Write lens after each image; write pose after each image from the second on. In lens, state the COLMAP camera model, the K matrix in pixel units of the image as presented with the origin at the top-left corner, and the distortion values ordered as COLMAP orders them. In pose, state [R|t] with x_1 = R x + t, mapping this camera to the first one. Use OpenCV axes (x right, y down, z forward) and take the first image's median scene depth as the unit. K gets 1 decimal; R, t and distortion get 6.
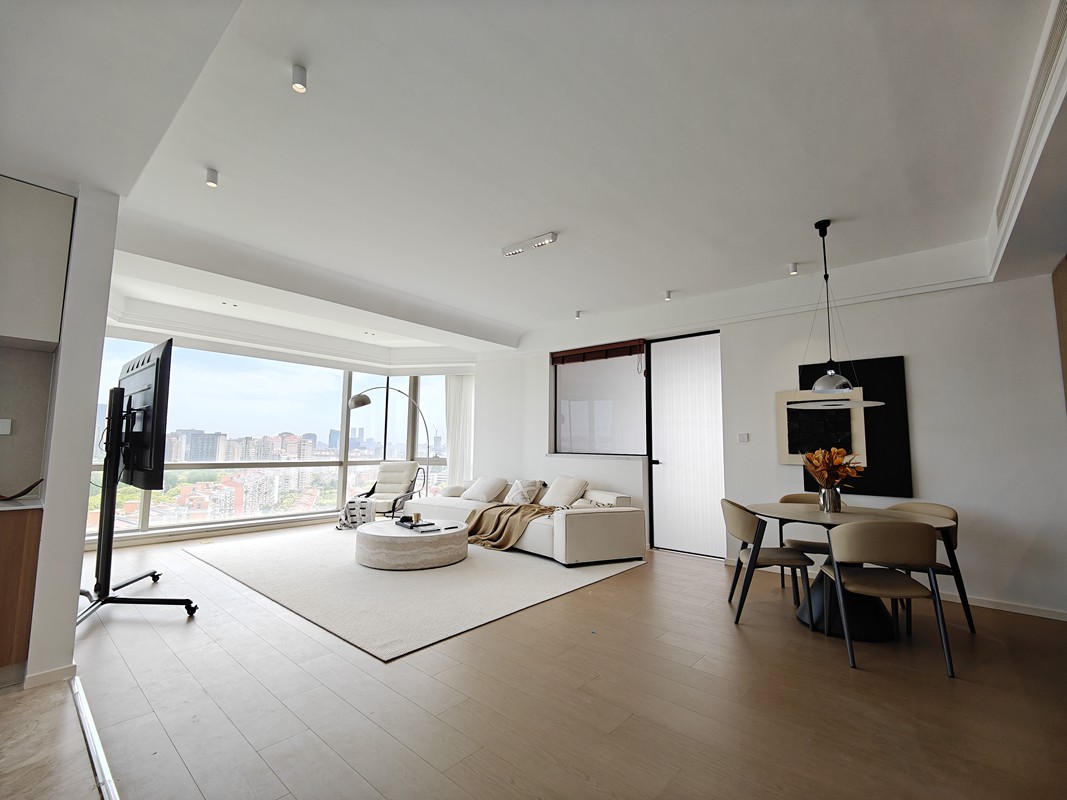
lens RADIAL K [[465.5, 0, 528.9], [0, 465.5, 398.2], [0, 0, 1]] dist [-0.000607, -0.003628]
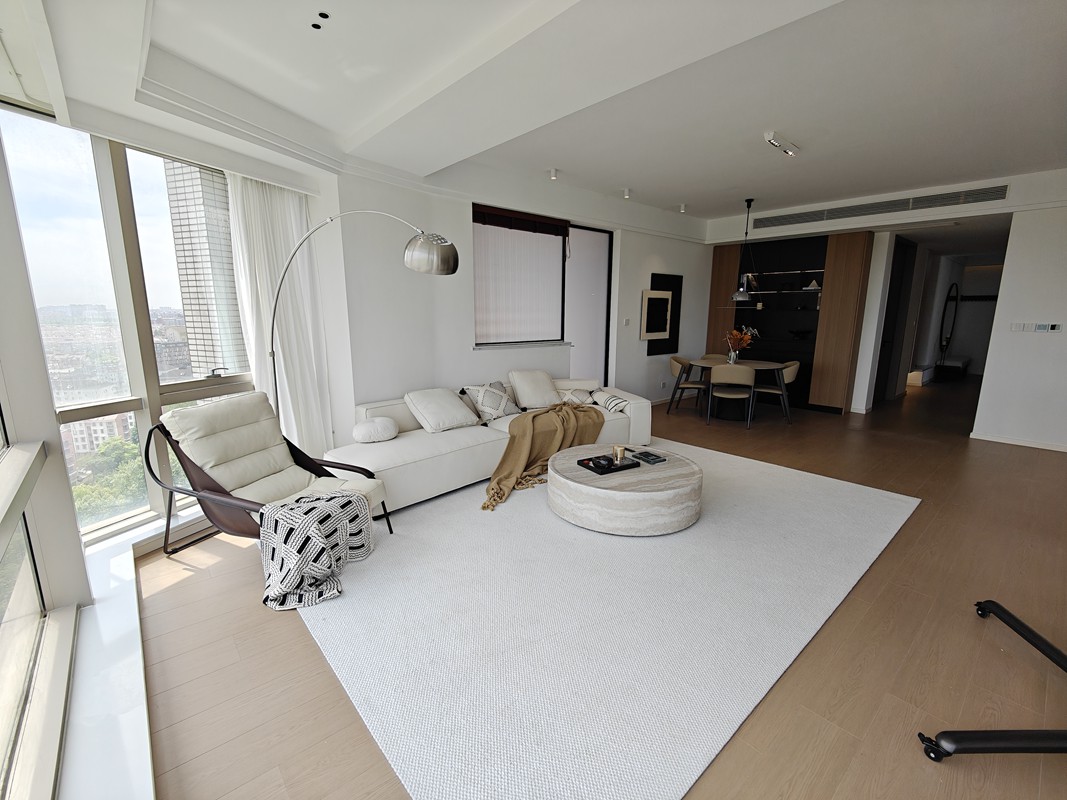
lens RADIAL K [[465.5, 0, 534.5], [0, 465.5, 402.9], [0, 0, 1]] dist [-0.000607, -0.003628]
pose [[0.131266, -0.211869, 0.968442, -0.727529], [-0.111788, 0.967501, 0.226815, 0.025630], [-0.985024, -0.138034, 0.103316, 0.846326]]
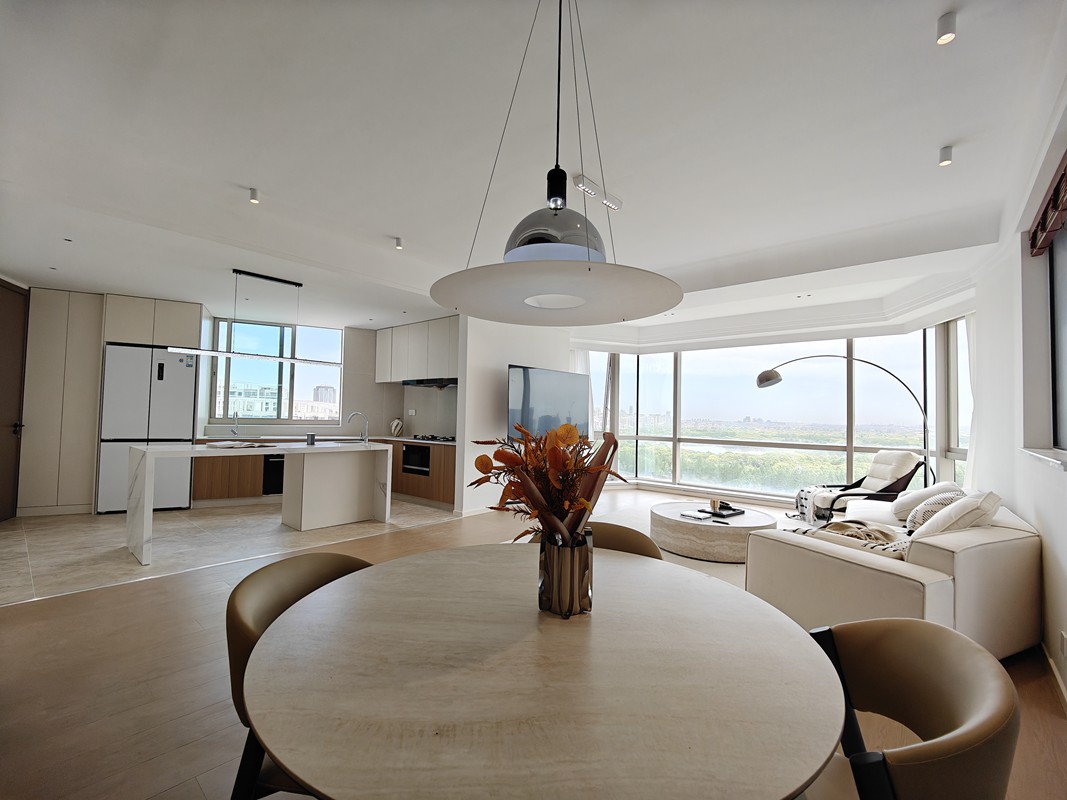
lens RADIAL K [[465.5, 0, 540.9], [0, 465.5, 401.9], [0, 0, 1]] dist [-0.000607, -0.003628]
pose [[0.007603, -0.046691, -0.998880, 0.532632], [0.082307, 0.995549, -0.045909, 0.057629], [0.996578, -0.081865, 0.011413, 0.530629]]
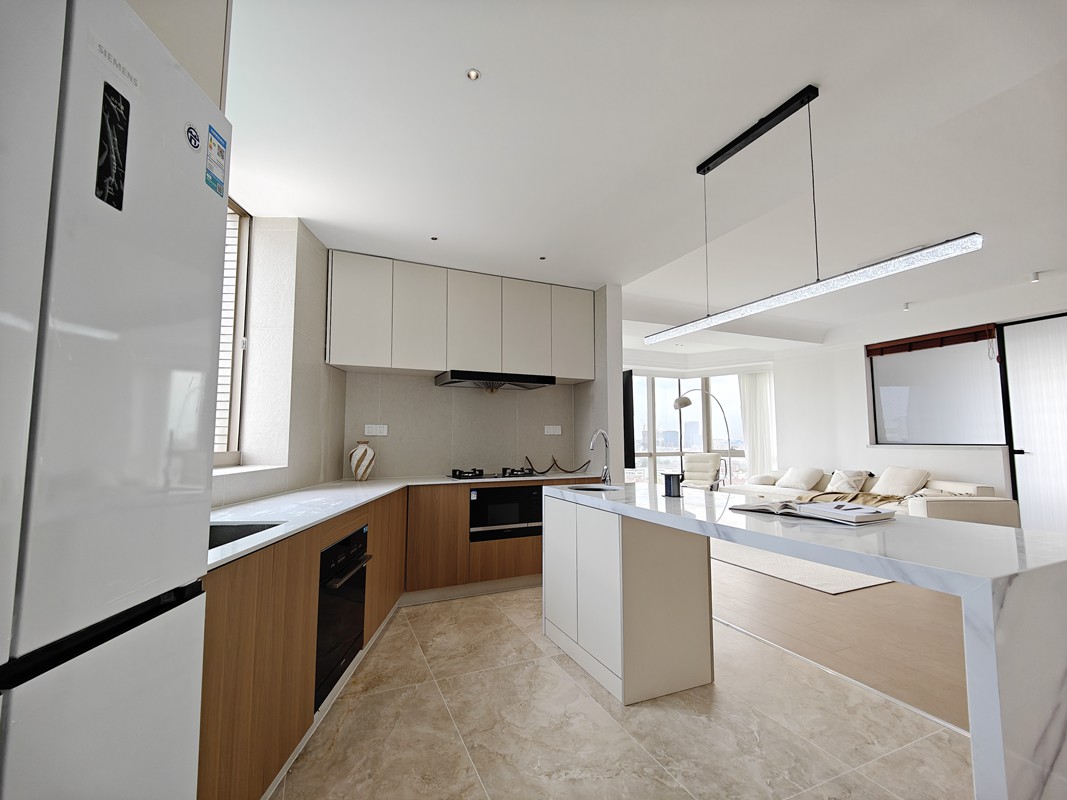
lens RADIAL K [[465.5, 0, 530.8], [0, 465.5, 400.4], [0, 0, 1]] dist [-0.000607, -0.003628]
pose [[0.905043, -0.050849, -0.422270, -0.204009], [0.057826, 0.998320, 0.003722, -0.025751], [0.421371, -0.027787, 0.906462, -0.244950]]
